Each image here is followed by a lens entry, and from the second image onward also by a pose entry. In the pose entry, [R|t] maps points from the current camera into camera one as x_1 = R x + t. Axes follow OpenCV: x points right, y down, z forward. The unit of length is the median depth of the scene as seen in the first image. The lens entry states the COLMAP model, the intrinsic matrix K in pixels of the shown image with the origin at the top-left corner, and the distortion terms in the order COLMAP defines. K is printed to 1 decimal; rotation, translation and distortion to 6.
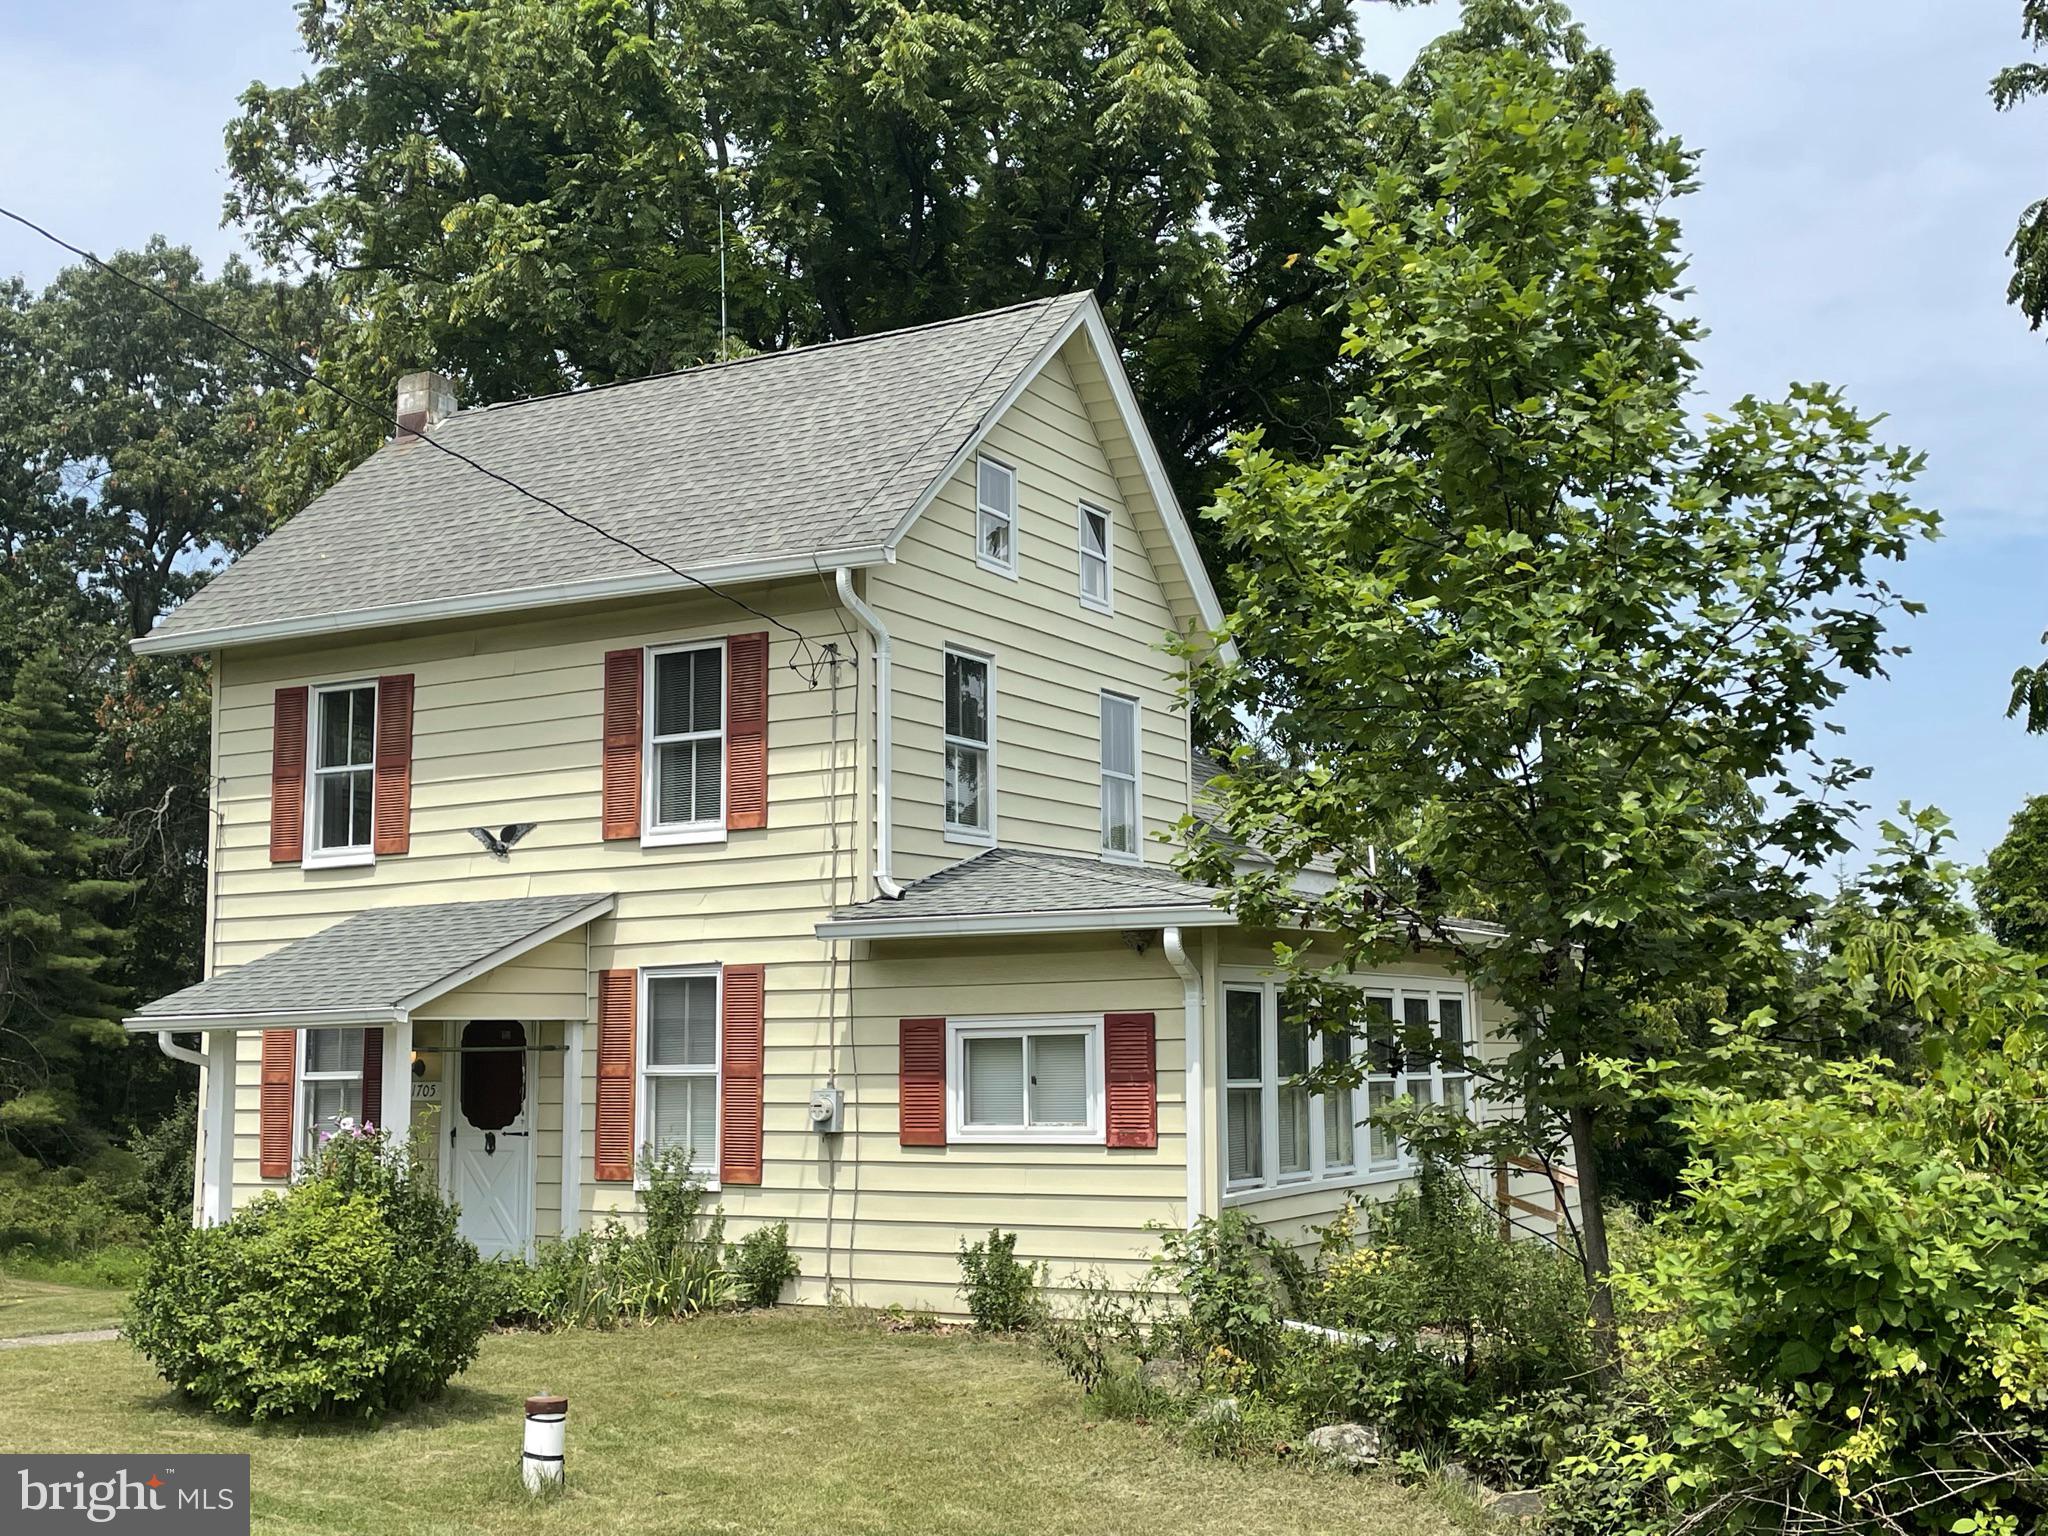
lens RADIAL K [[2214.0, 0, 1025.7], [0, 2214.0, 772.2], [0, 0, 1]] dist [0.219490, 0.000000]
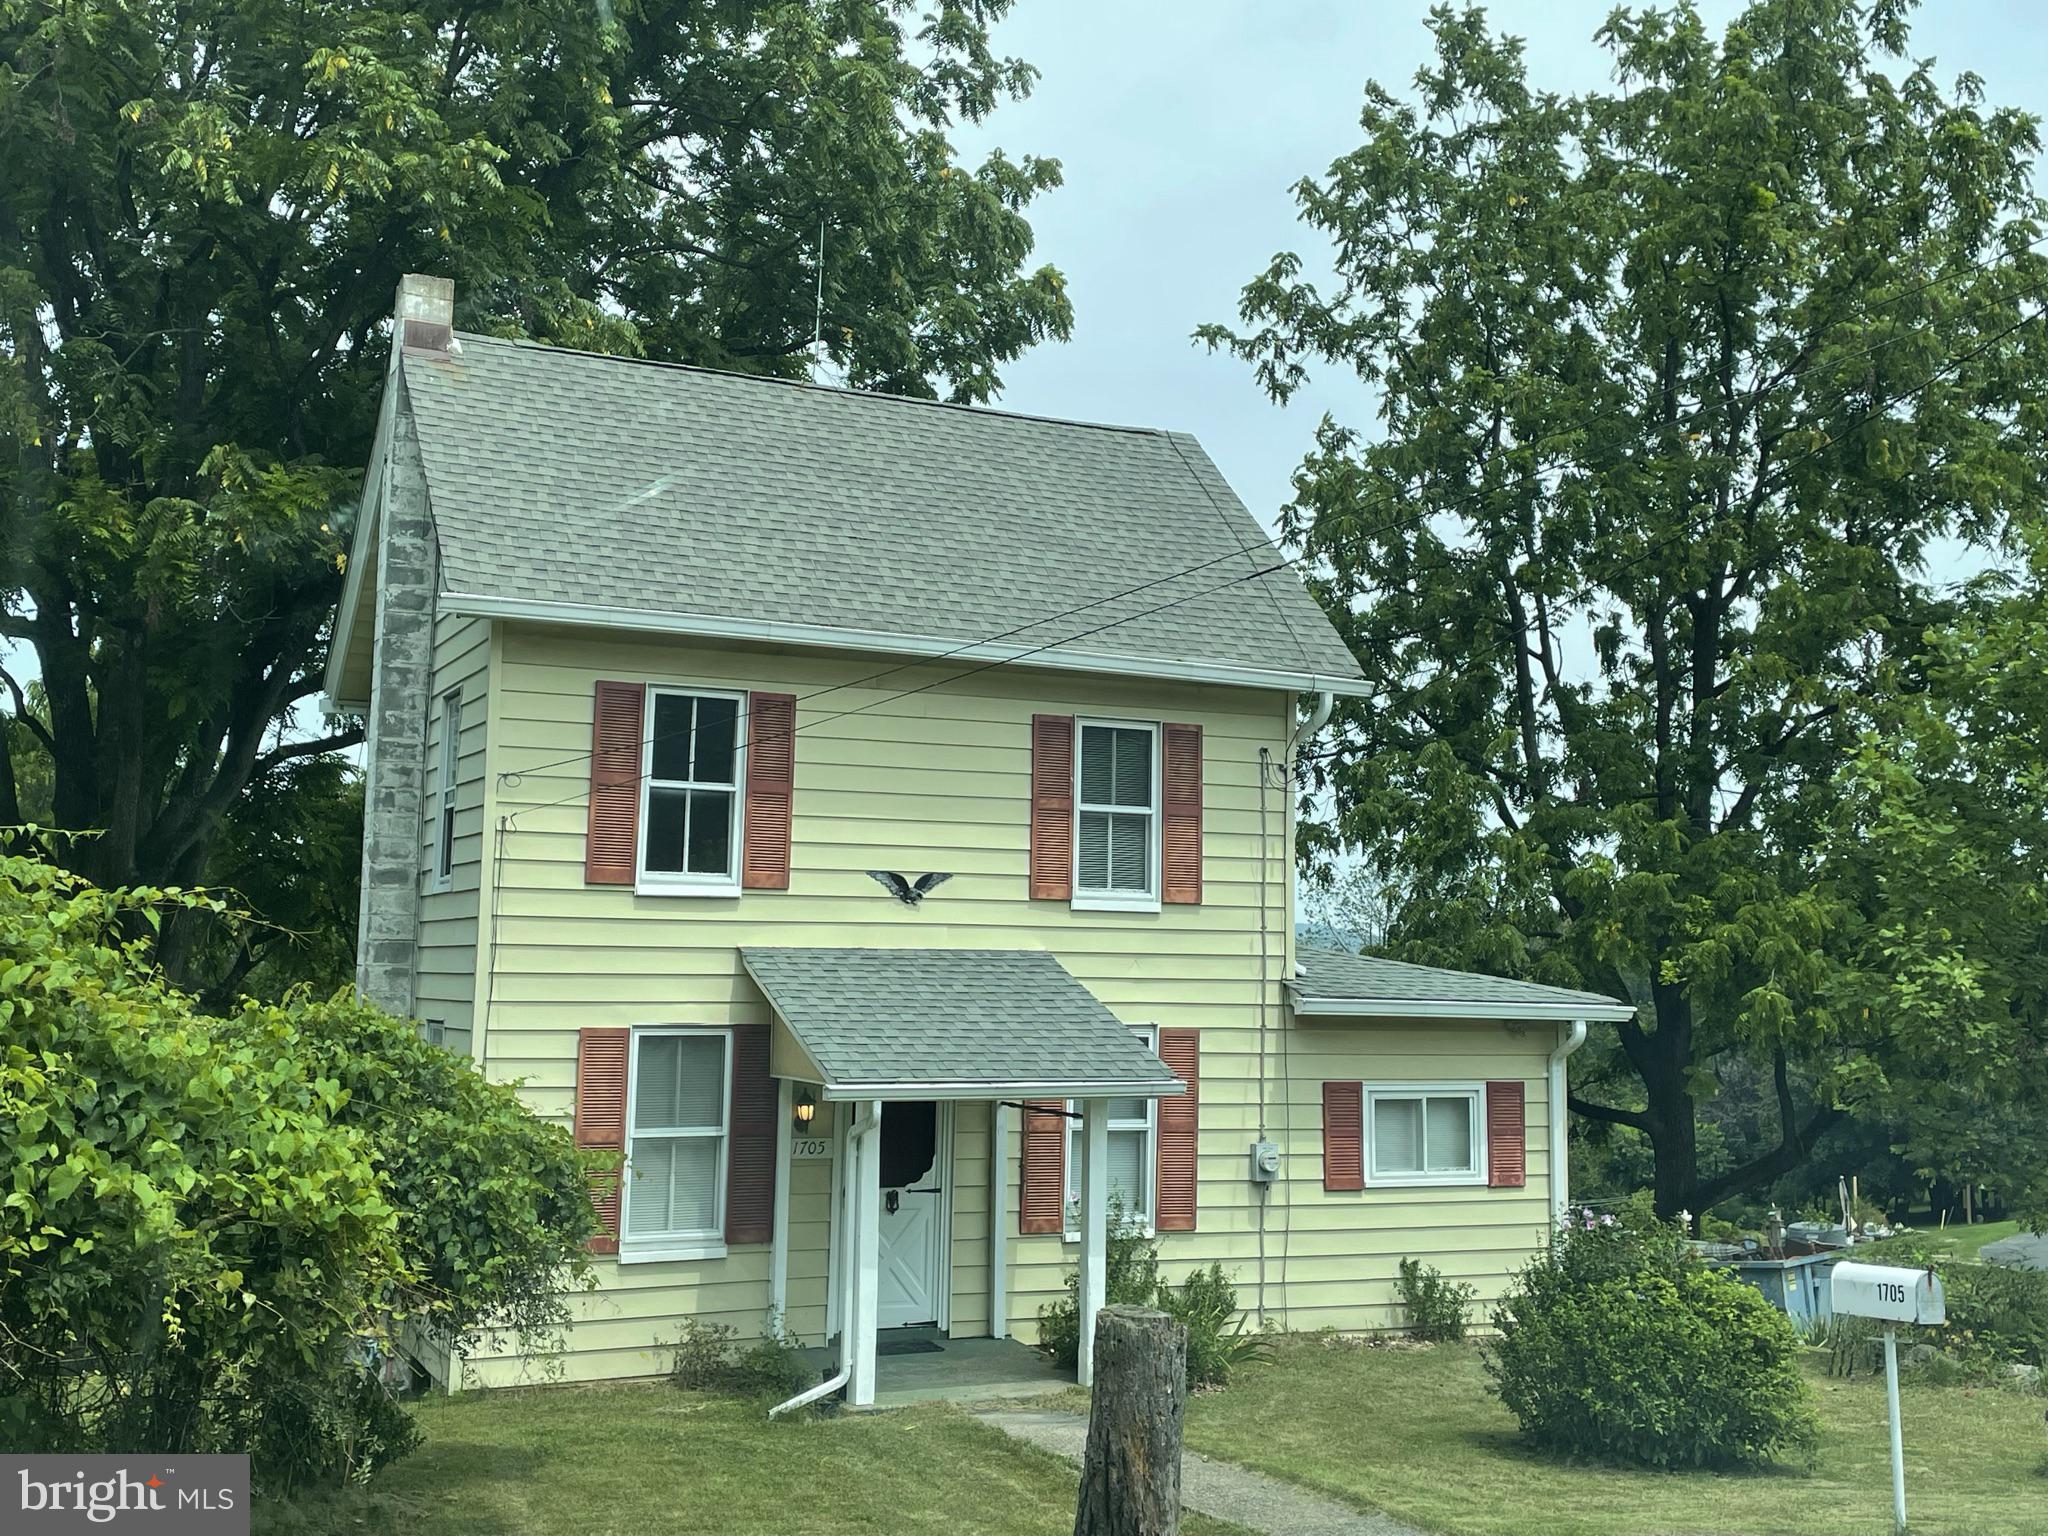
lens RADIAL K [[2214.0, 0, 1025.8], [0, 2214.0, 761.0], [0, 0, 1]] dist [0.219490, 0.000000]
pose [[0.568734, 0.107025, 0.815529, -1.077257], [-0.117499, 0.991901, -0.048230, 0.017902], [-0.814086, -0.068393, 0.576703, 0.442343]]
